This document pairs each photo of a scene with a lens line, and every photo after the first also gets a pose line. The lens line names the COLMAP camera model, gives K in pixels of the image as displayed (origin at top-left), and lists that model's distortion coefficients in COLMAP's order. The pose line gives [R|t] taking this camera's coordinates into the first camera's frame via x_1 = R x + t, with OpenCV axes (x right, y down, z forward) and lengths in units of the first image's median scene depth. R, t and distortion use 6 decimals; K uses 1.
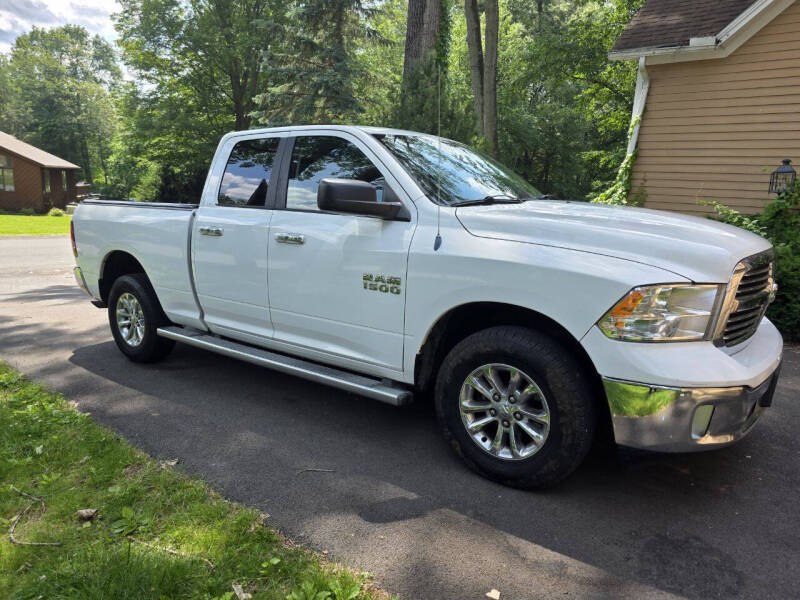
lens RADIAL K [[554.5, 0, 392.7], [0, 554.5, 306.0], [0, 0, 1]] dist [0.050147, -0.040868]
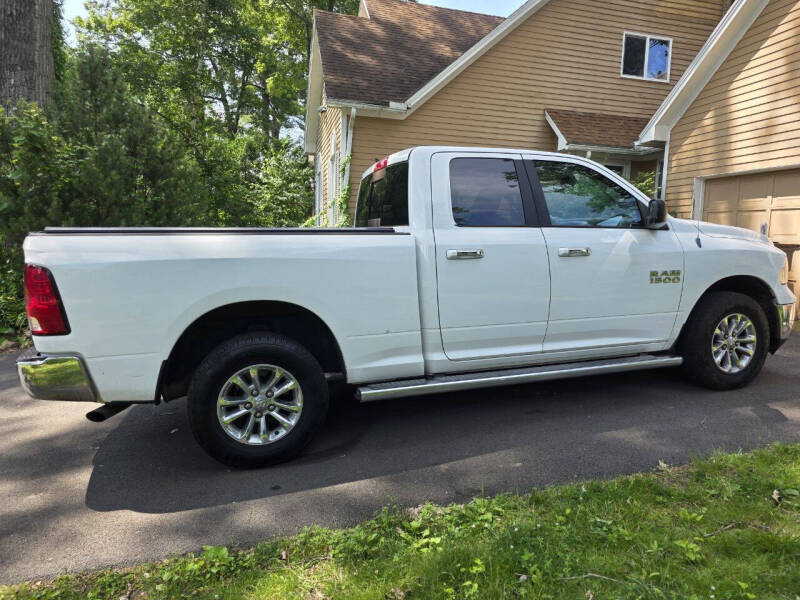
lens RADIAL K [[554.5, 0, 415.1], [0, 554.5, 298.3], [0, 0, 1]] dist [0.050147, -0.040868]
pose [[0.531118, -0.123489, 0.838251, -1.175674], [0.179681, 0.983236, 0.031001, -0.110993], [-0.828027, 0.134152, 0.544403, 0.617354]]
